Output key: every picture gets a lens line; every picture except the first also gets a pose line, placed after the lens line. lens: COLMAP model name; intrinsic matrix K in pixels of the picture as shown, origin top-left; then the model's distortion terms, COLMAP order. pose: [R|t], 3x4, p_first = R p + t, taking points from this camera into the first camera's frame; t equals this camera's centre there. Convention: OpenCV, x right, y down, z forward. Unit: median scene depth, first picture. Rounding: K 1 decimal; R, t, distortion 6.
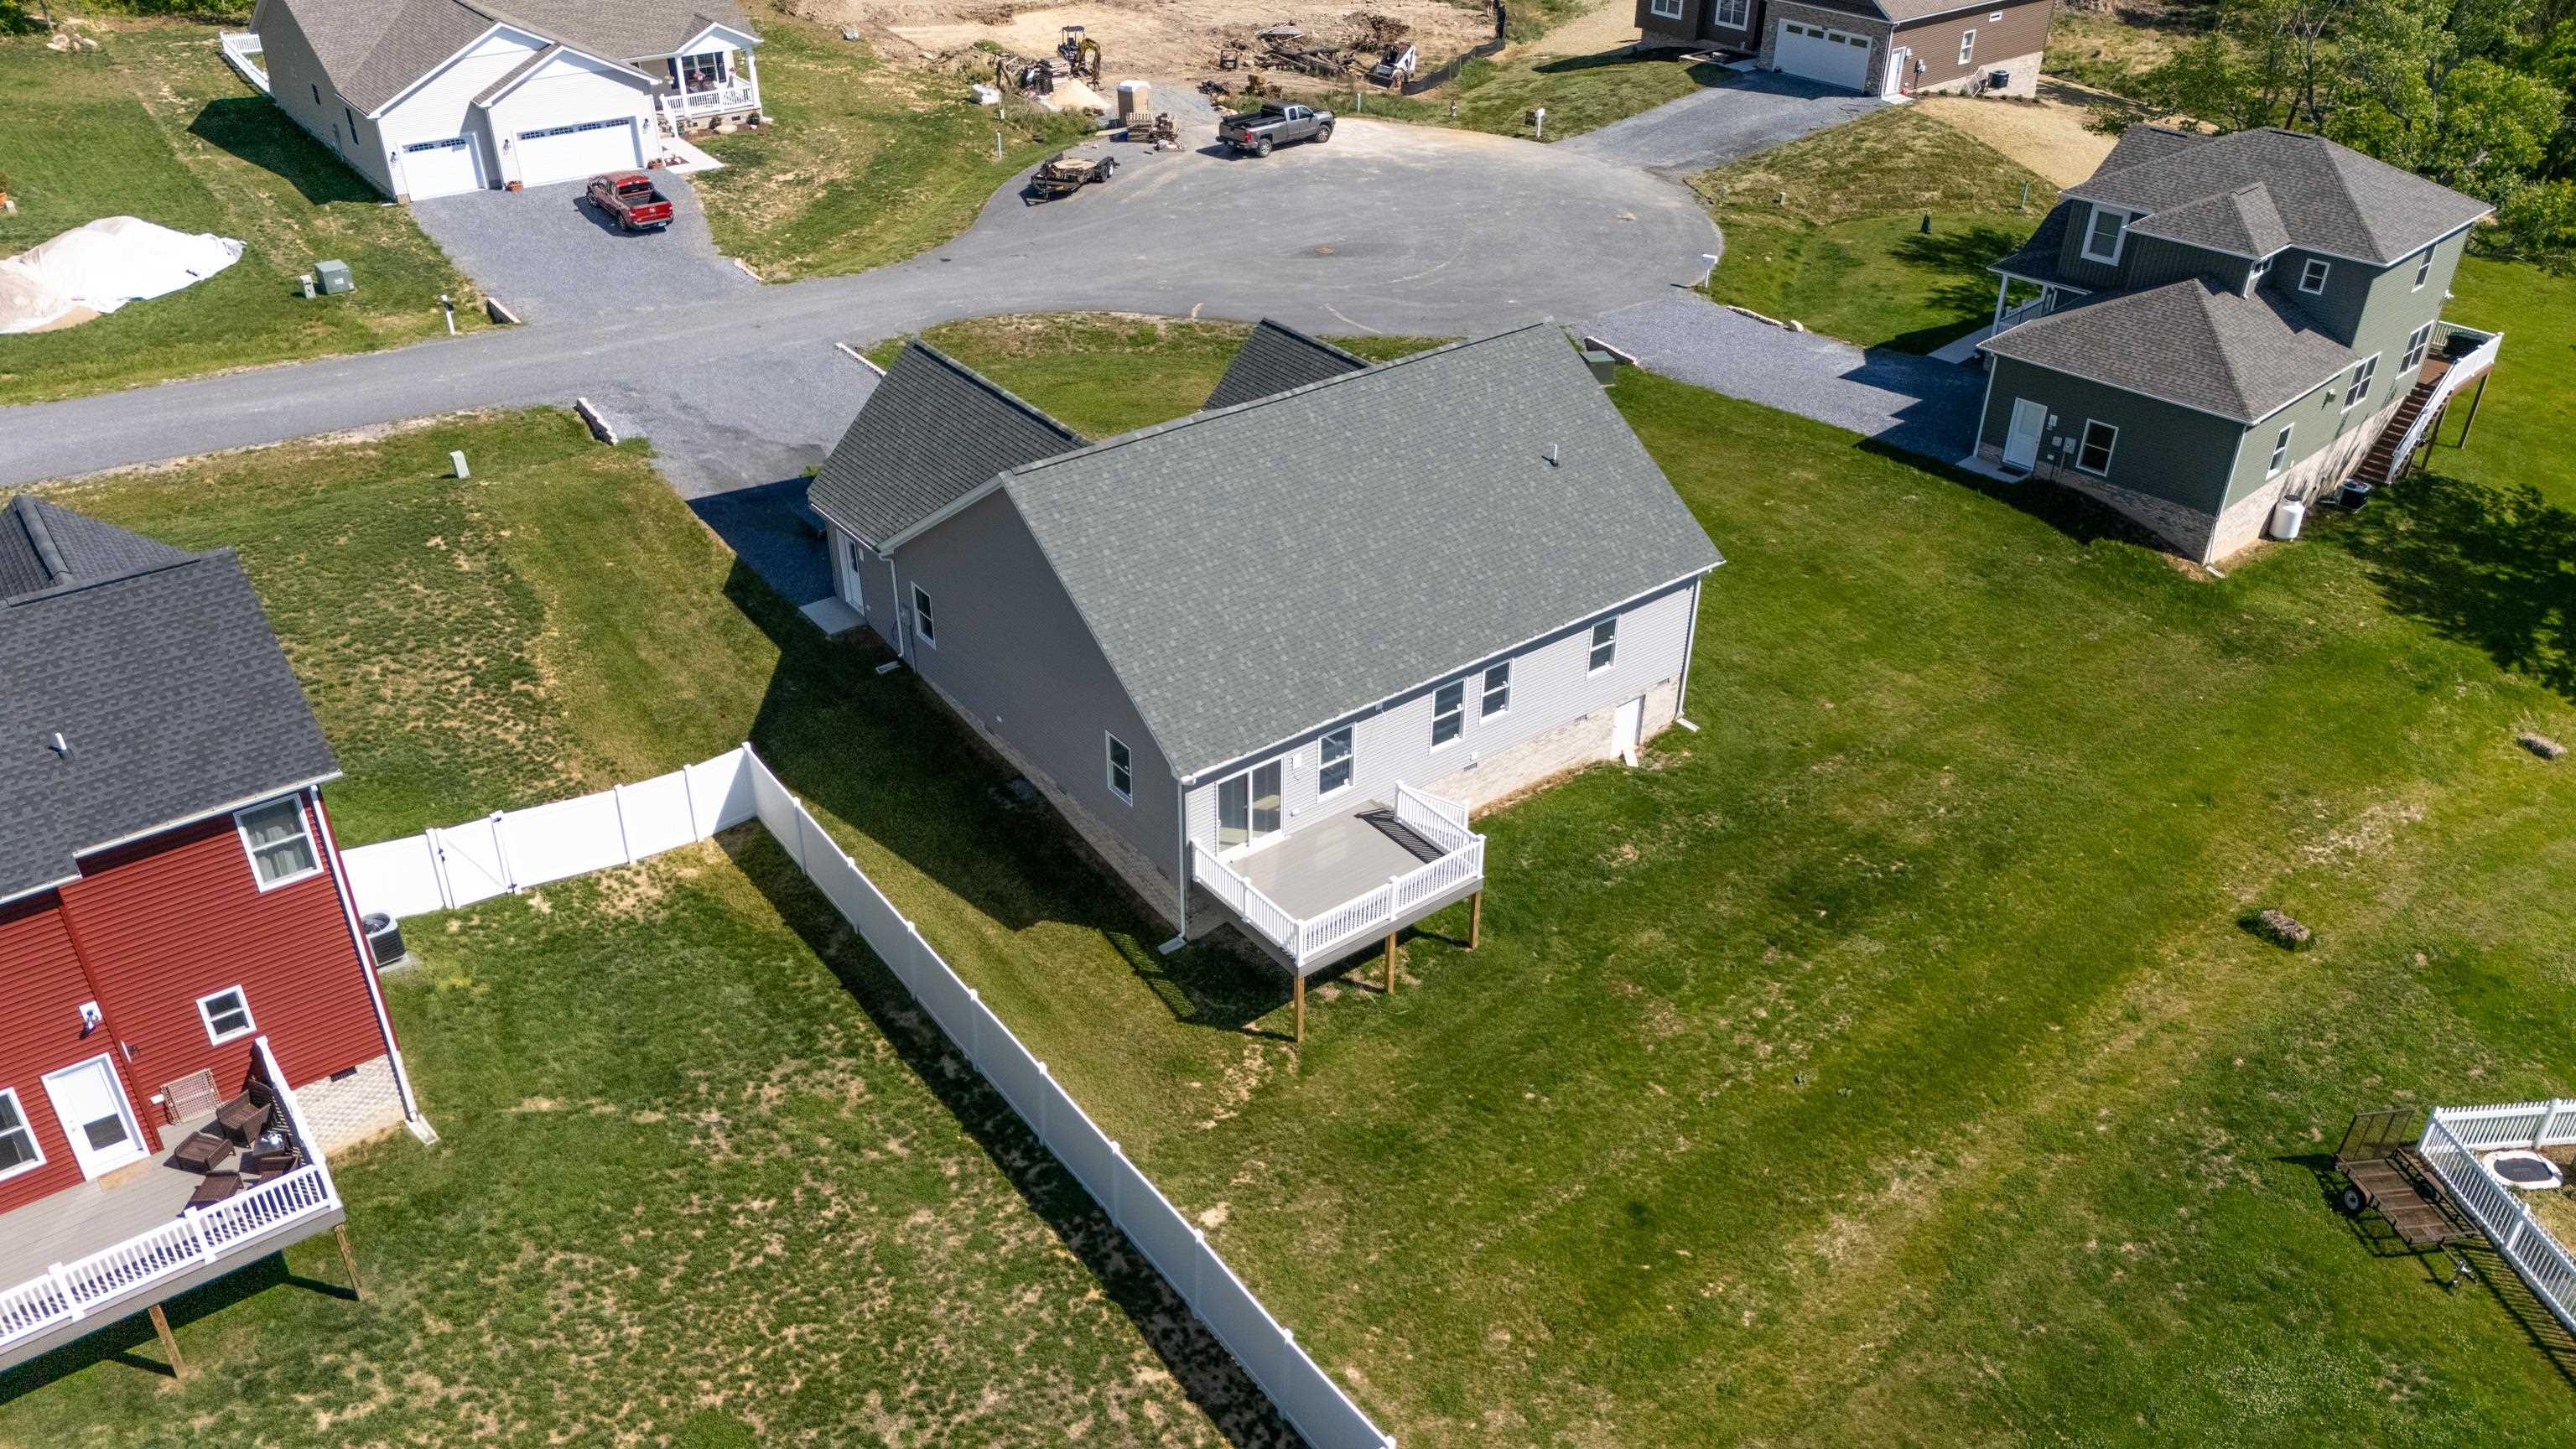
lens RADIAL K [[1903.0, 0, 1280.0], [0, 1903.0, 710.8], [0, 0, 1]] dist [0.057668, -0.044155]
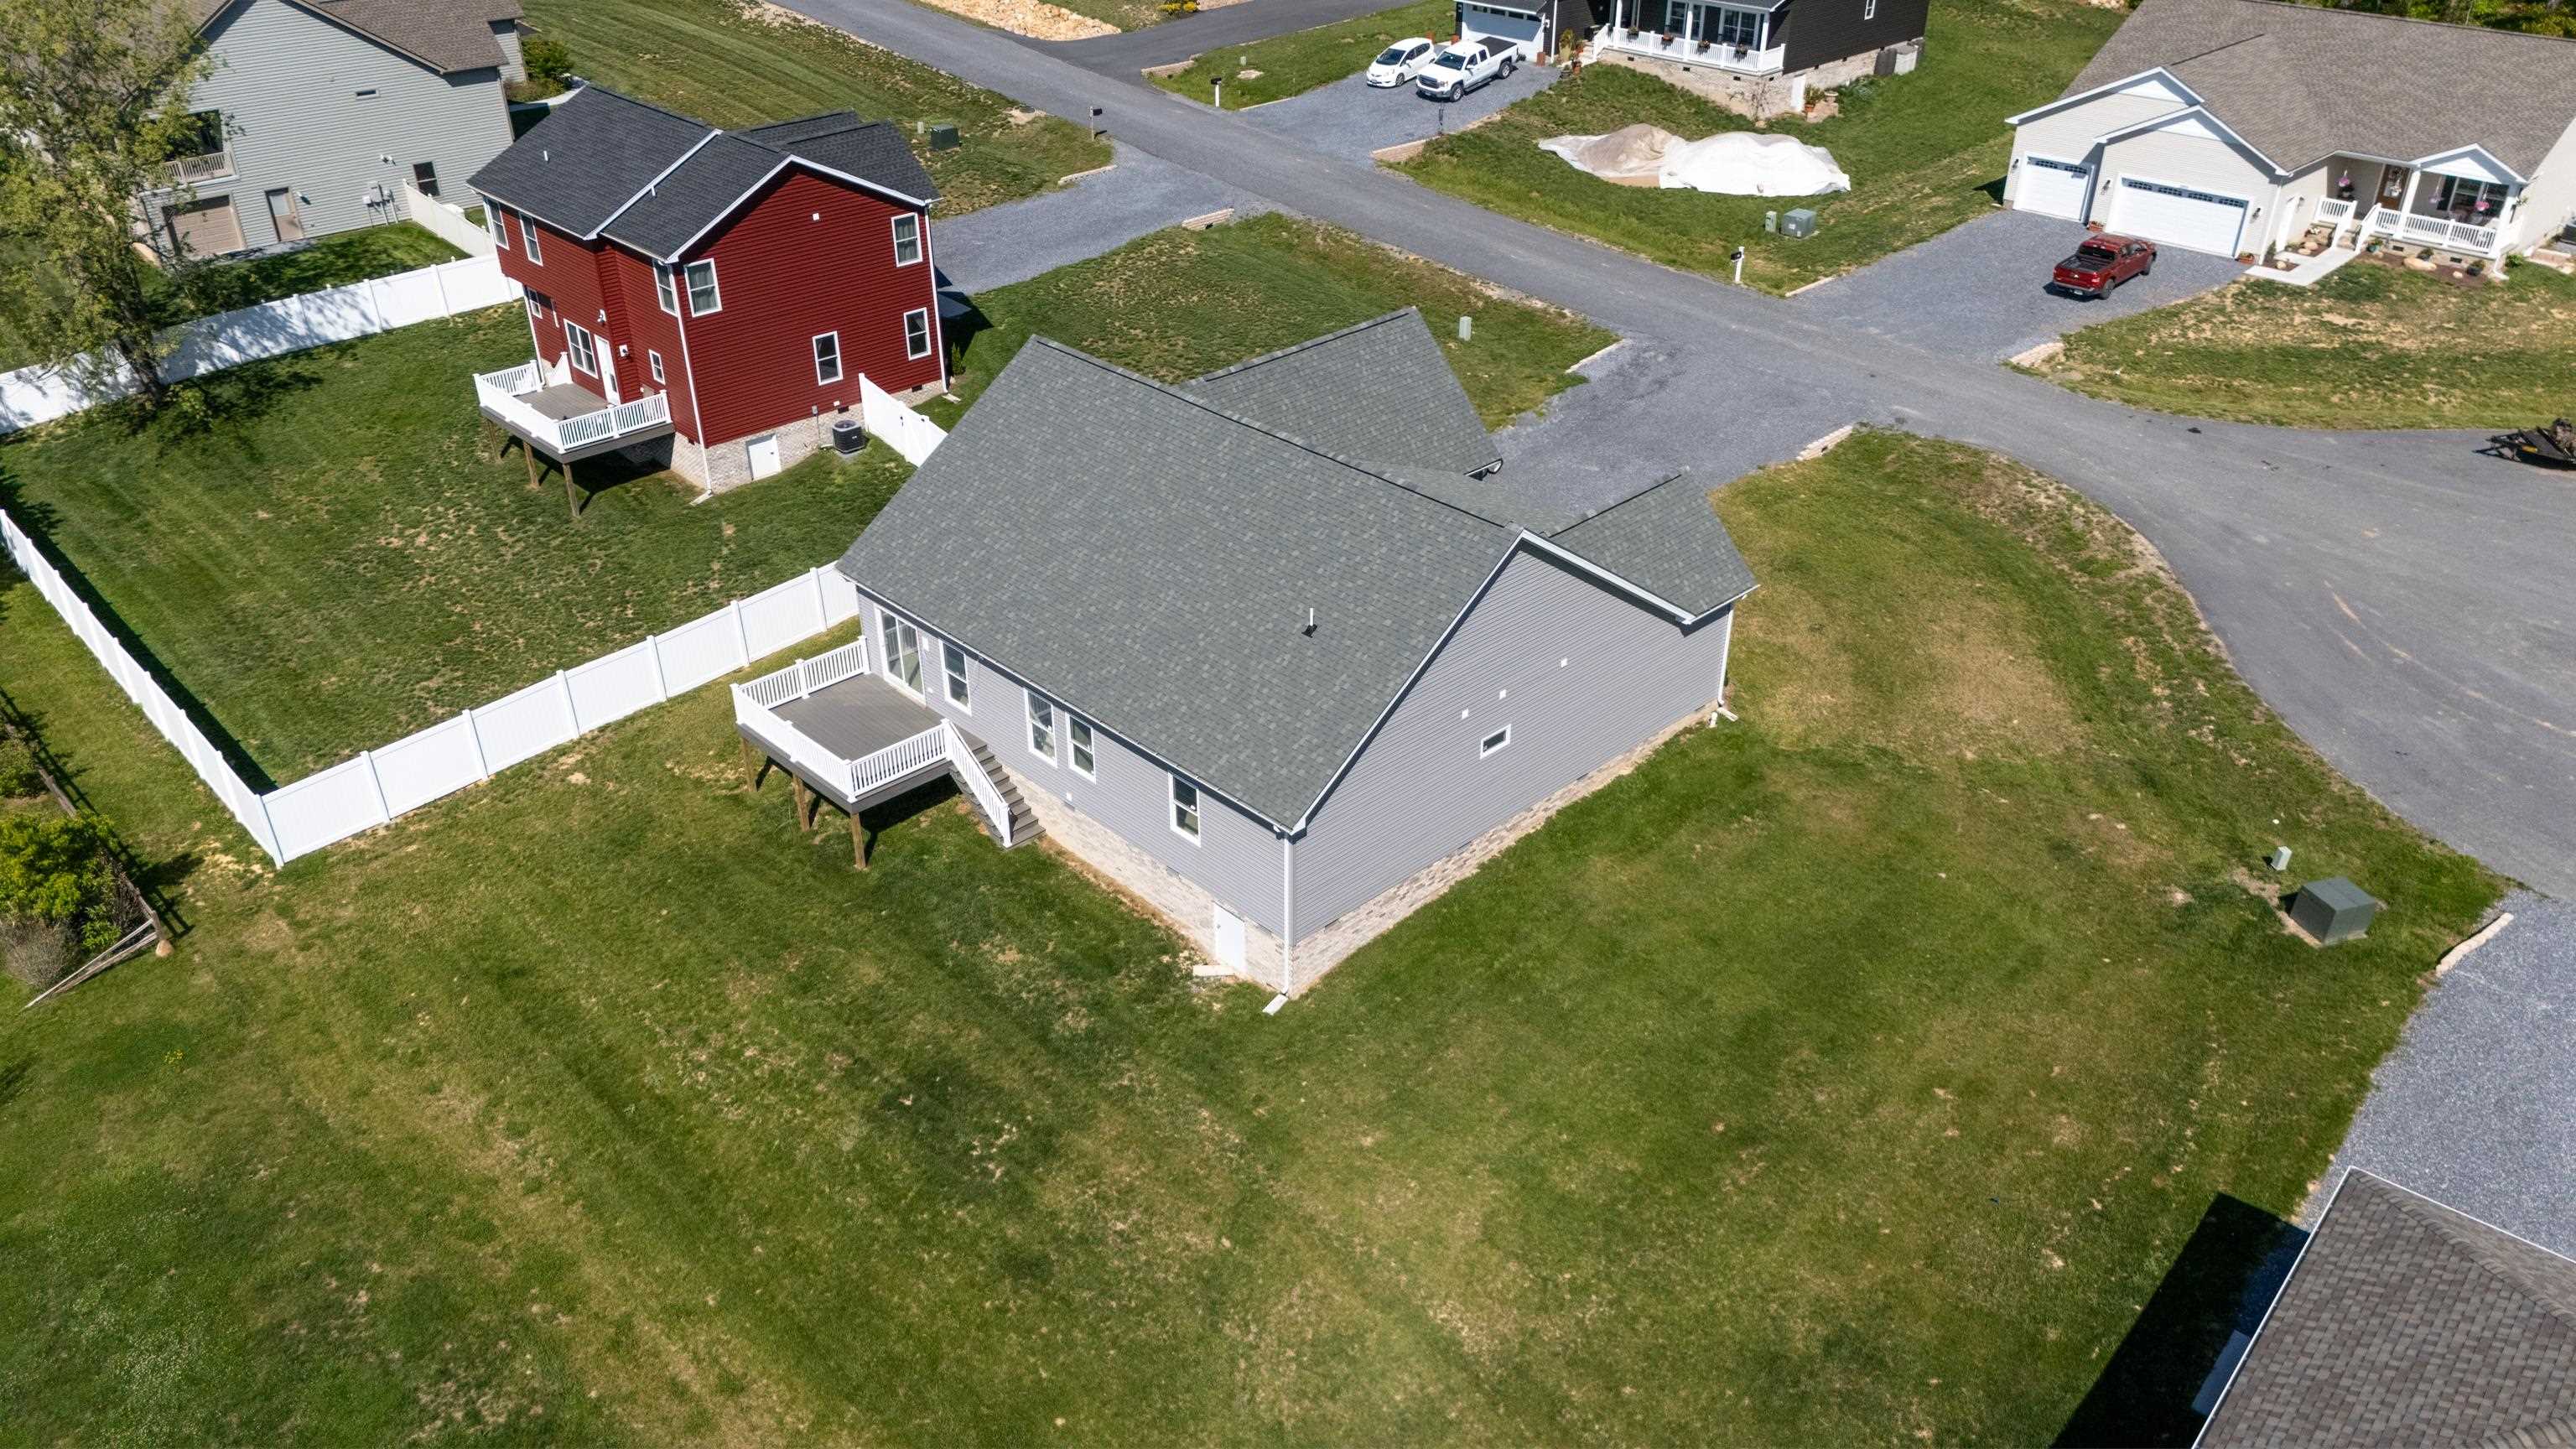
lens RADIAL K [[1903.0, 0, 1301.7], [0, 1903.0, 734.6], [0, 0, 1]] dist [0.057668, -0.044155]
pose [[0.110377, 0.502907, -0.857264, 0.863904], [-0.512091, 0.768008, 0.384612, -0.403117], [0.851810, 0.396545, 0.342305, 0.701725]]
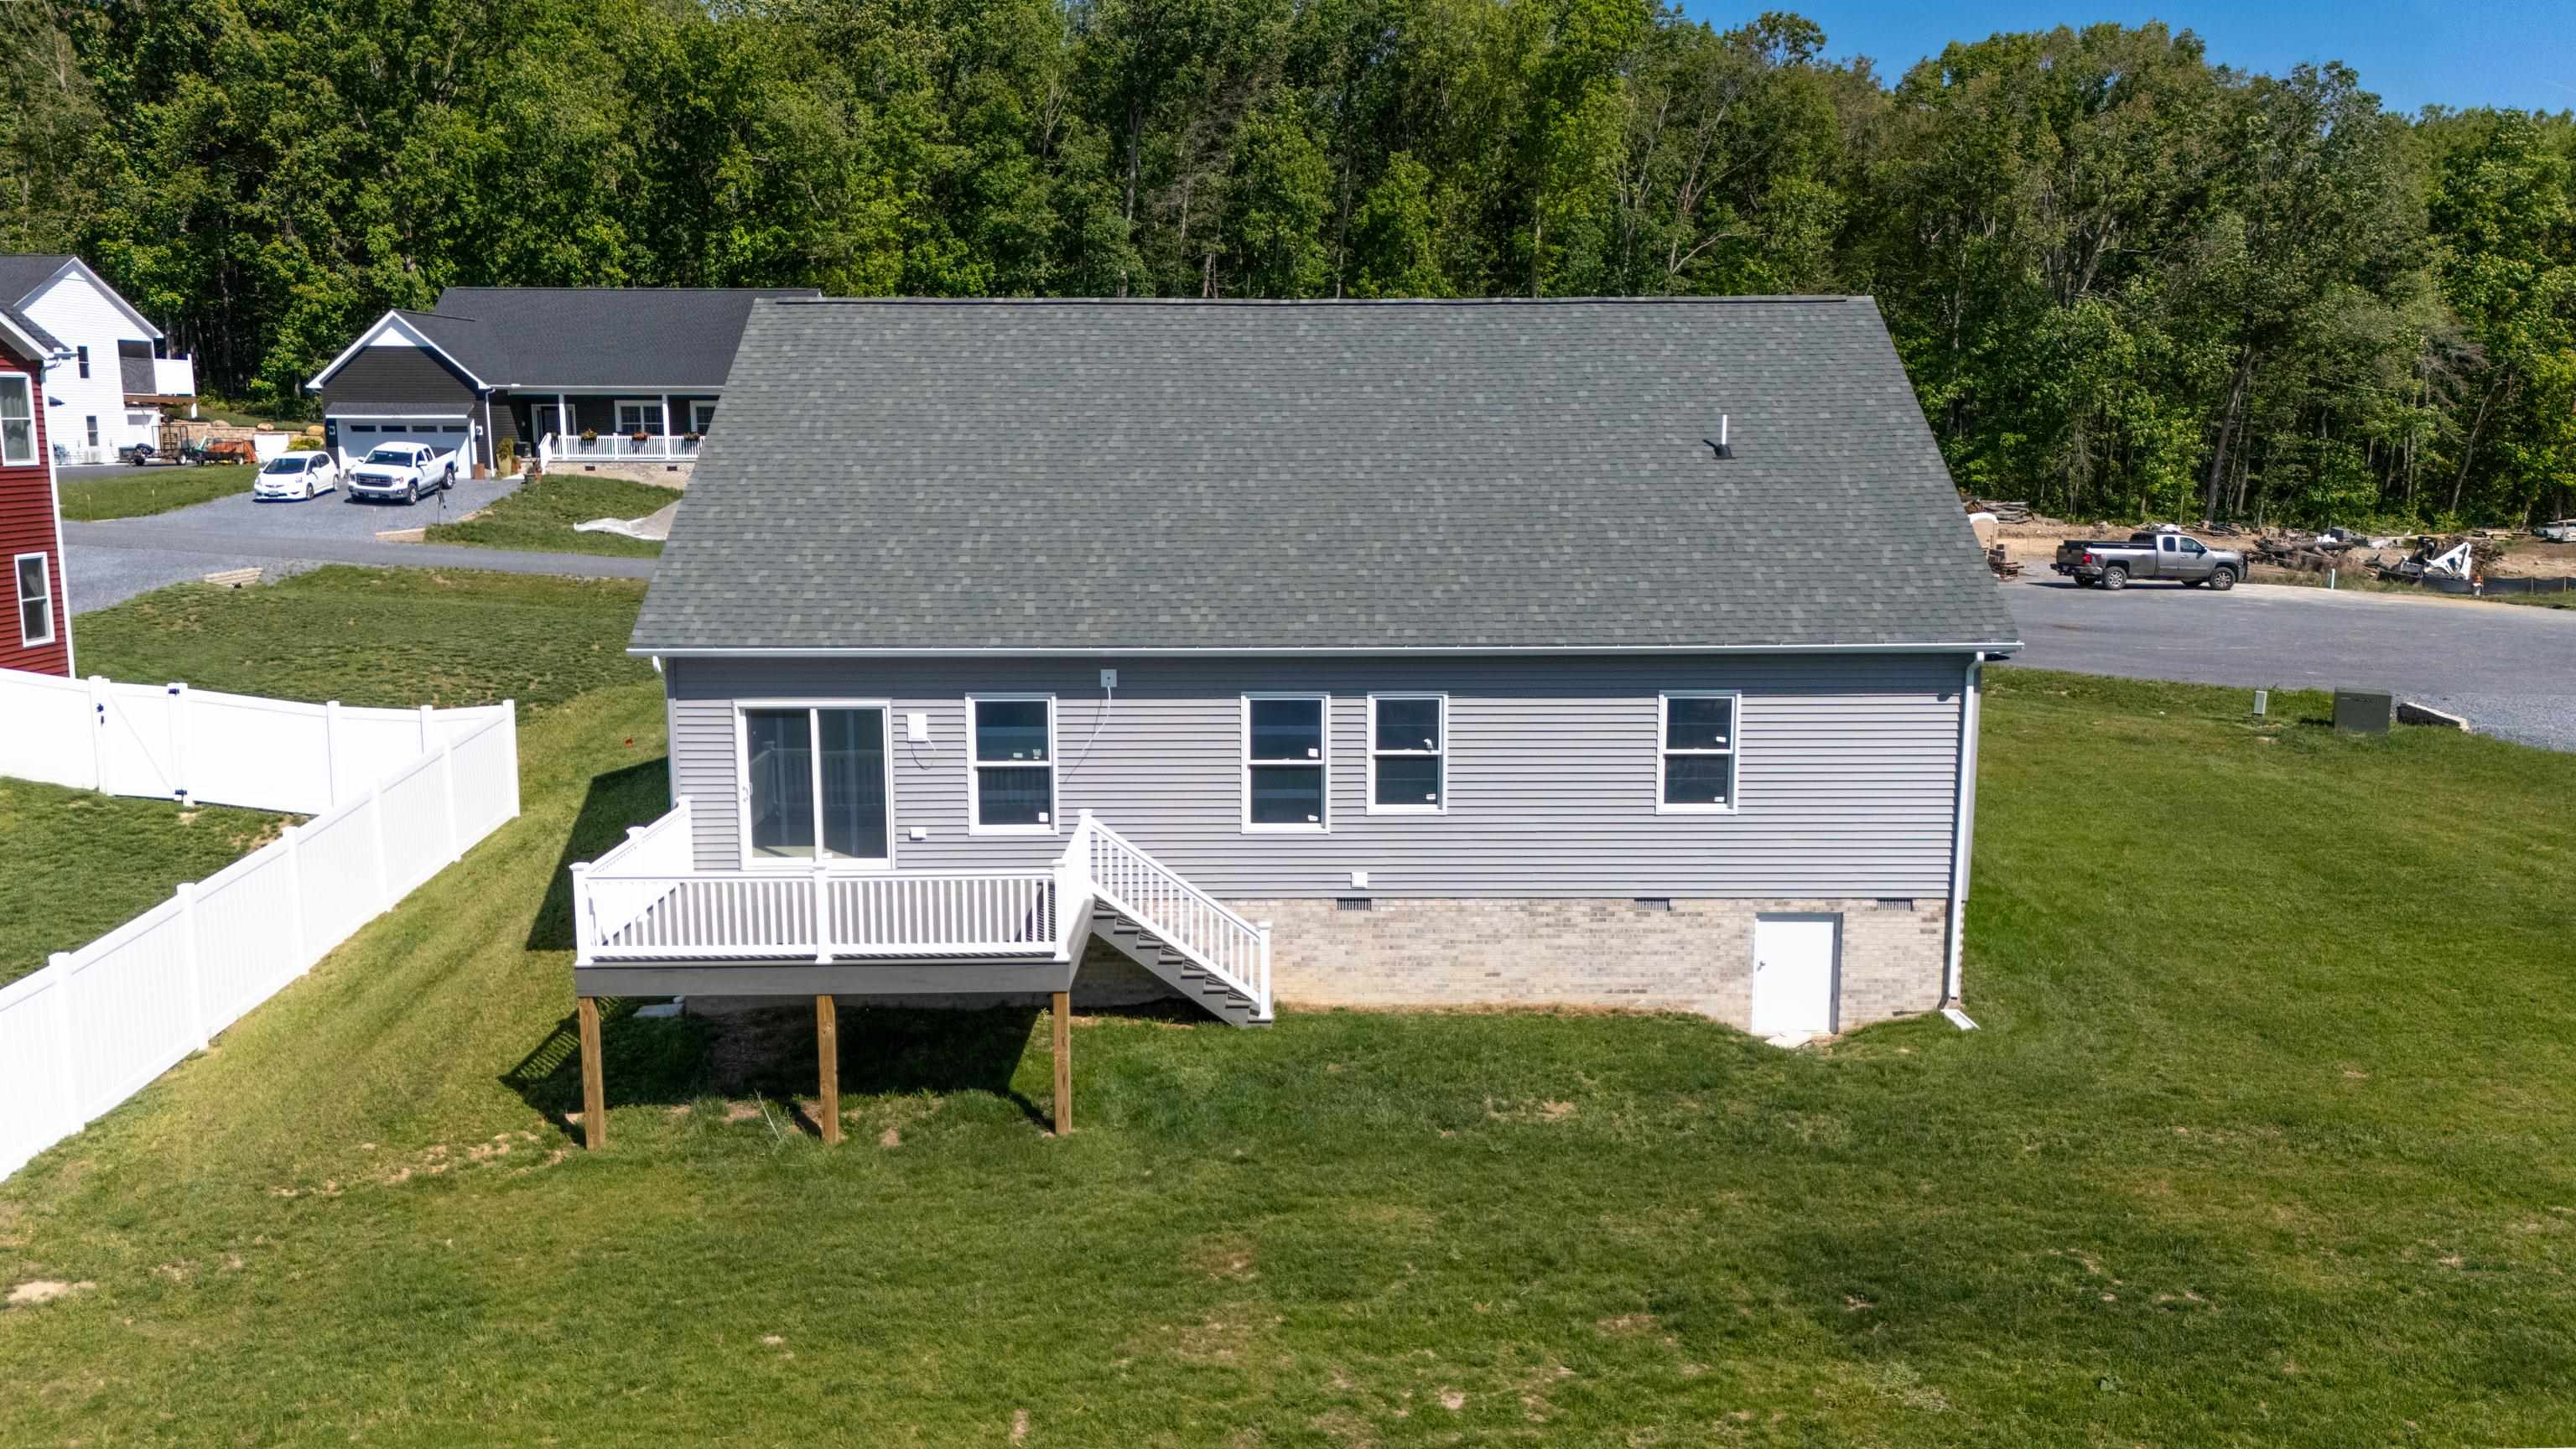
lens RADIAL K [[1903.0, 0, 1295.5], [0, 1903.0, 777.2], [0, 0, 1]] dist [0.057668, -0.044155]
pose [[0.798620, 0.102650, -0.593017, 0.365166], [-0.307518, 0.916606, -0.255473, 0.126170], [0.517339, 0.386389, 0.763586, 0.541071]]
